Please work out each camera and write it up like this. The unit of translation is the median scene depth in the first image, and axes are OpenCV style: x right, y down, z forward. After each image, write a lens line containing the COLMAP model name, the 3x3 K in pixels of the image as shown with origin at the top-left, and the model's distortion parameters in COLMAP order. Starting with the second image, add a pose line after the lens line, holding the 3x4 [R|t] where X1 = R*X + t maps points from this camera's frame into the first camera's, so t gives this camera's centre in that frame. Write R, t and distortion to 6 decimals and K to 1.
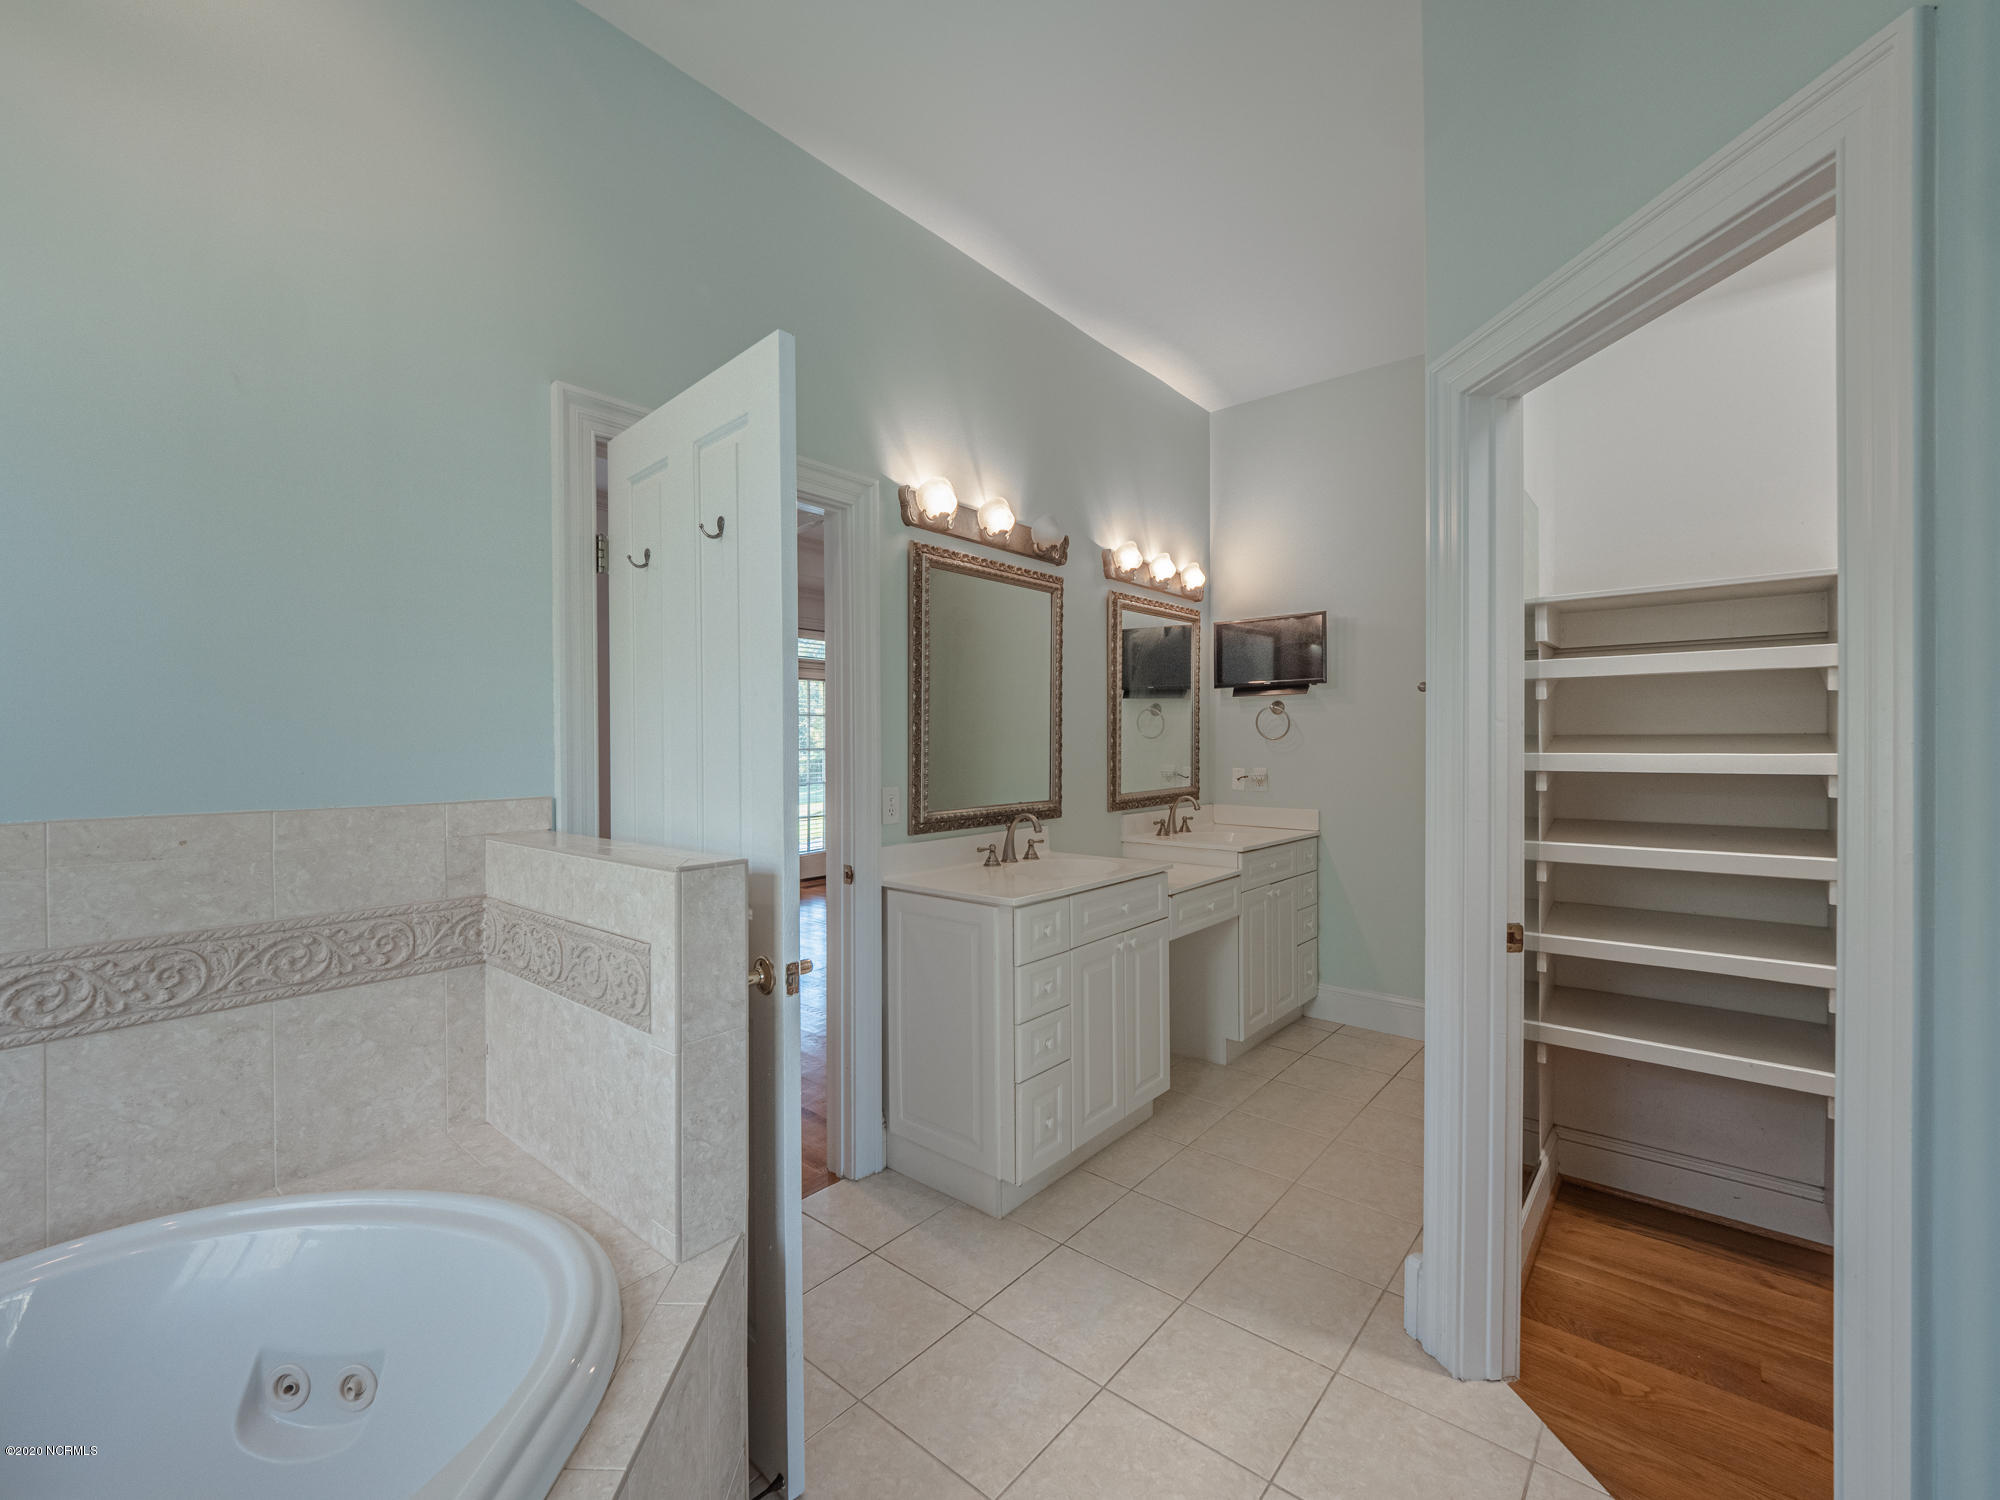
lens RADIAL K [[811.8, 0, 1000.0], [0, 811.8, 750.0], [0, 0, 1]] dist [0.000065, 0.000045]
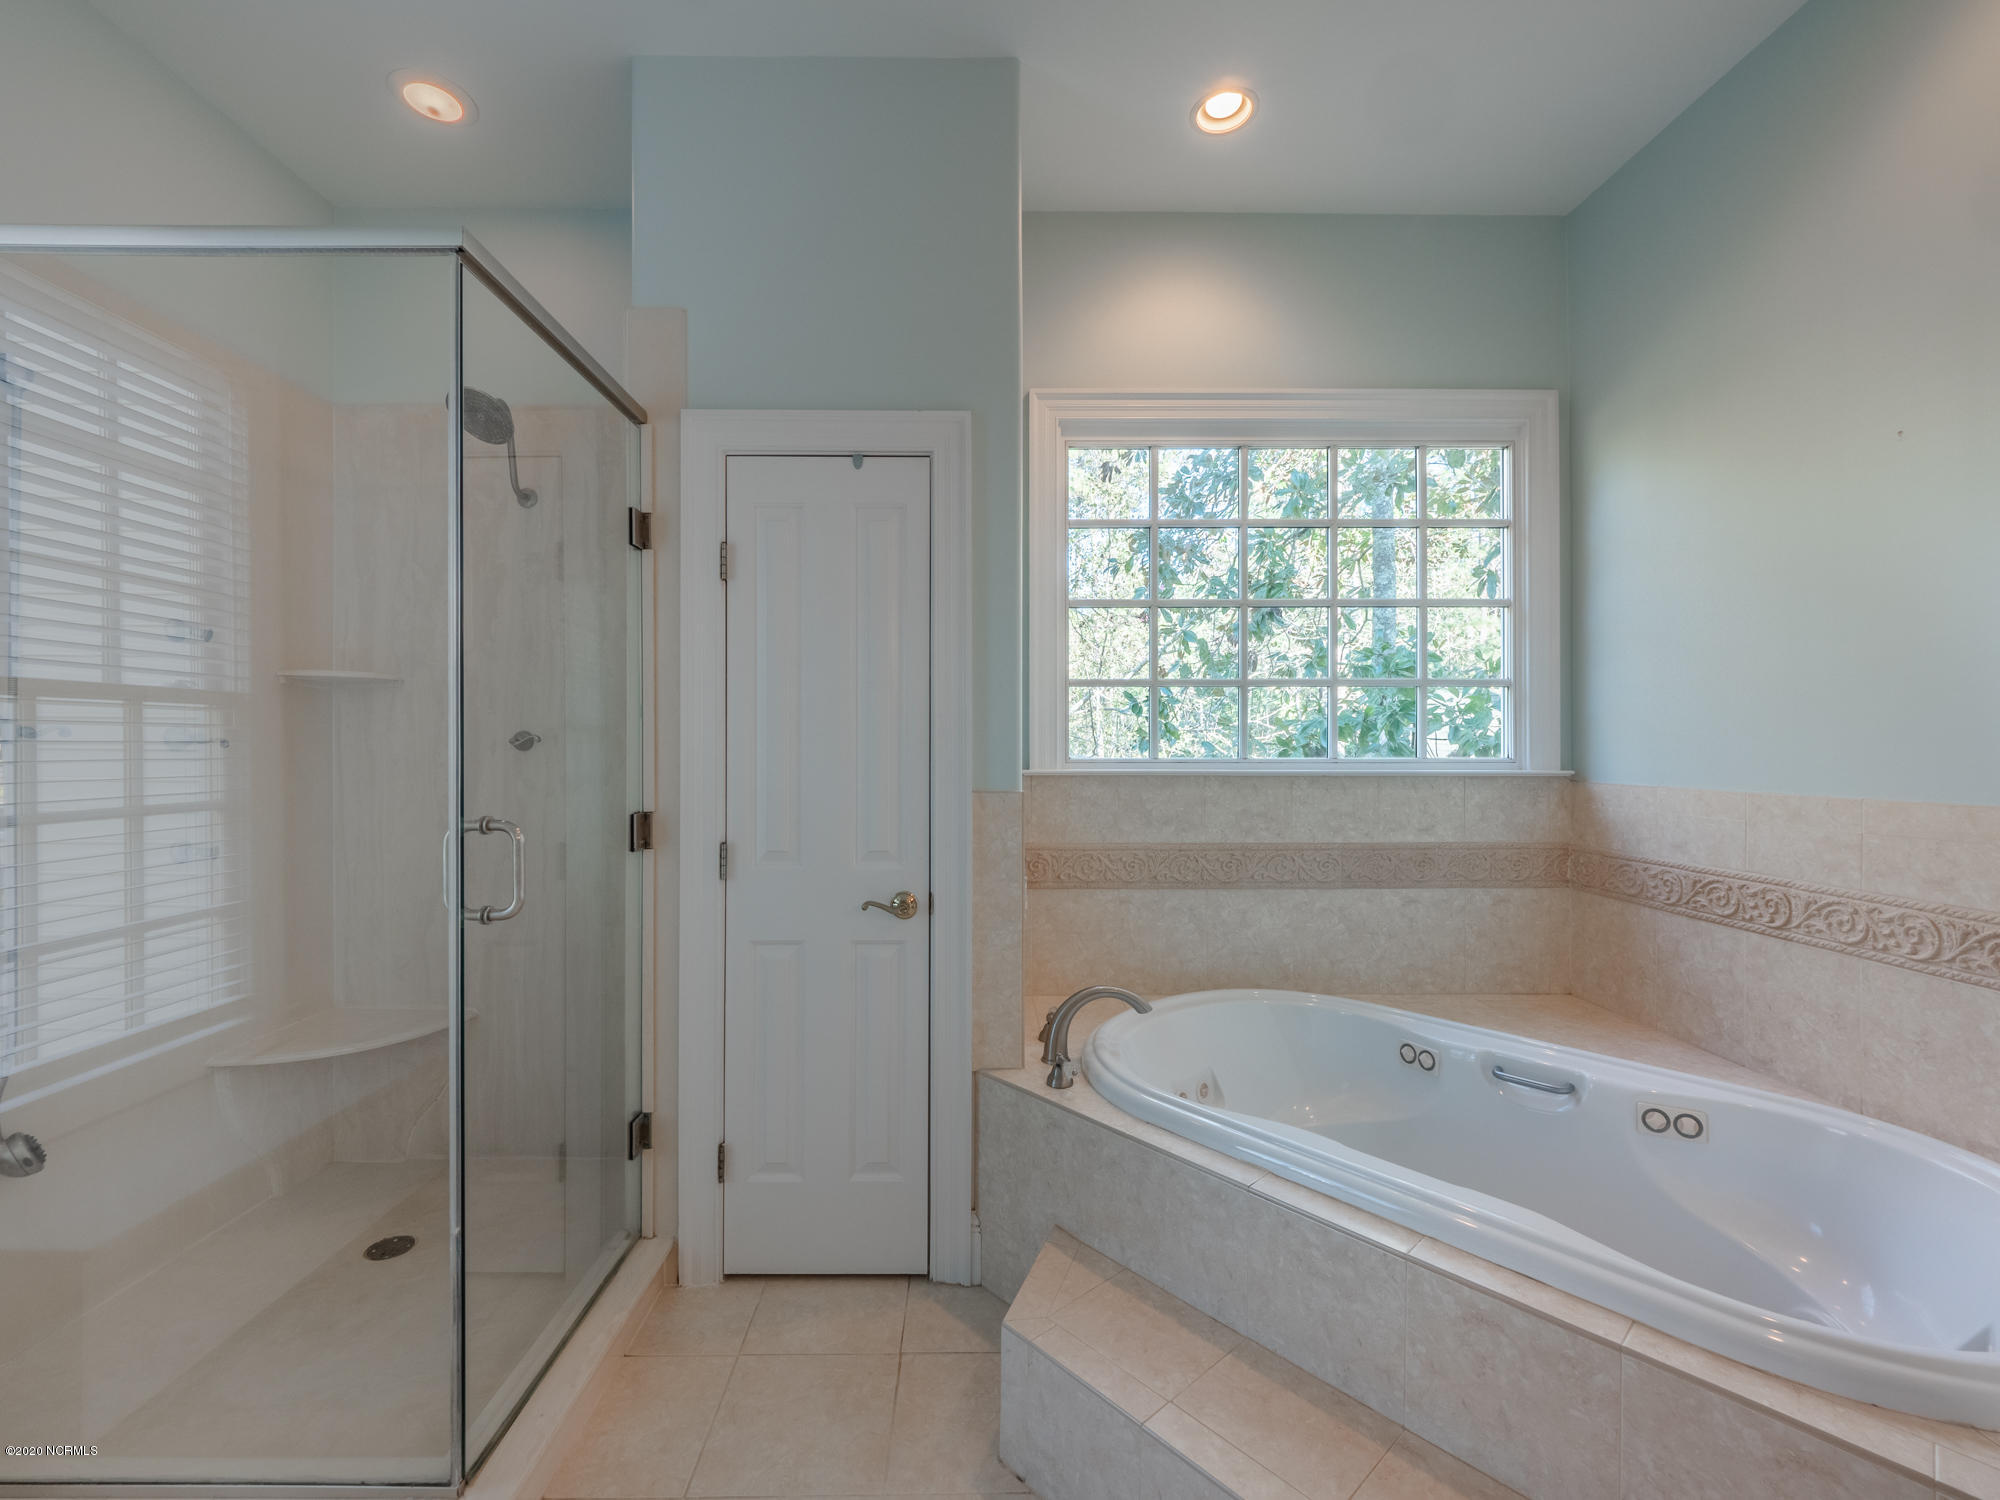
lens RADIAL K [[811.8, 0, 1000.0], [0, 811.8, 750.0], [0, 0, 1]] dist [0.000065, 0.000045]
pose [[-0.768599, -0.001128, -0.639730, 0.818666], [-0.006046, 0.999967, 0.005500, 0.003957], [0.639702, 0.008095, -0.768580, 1.069029]]
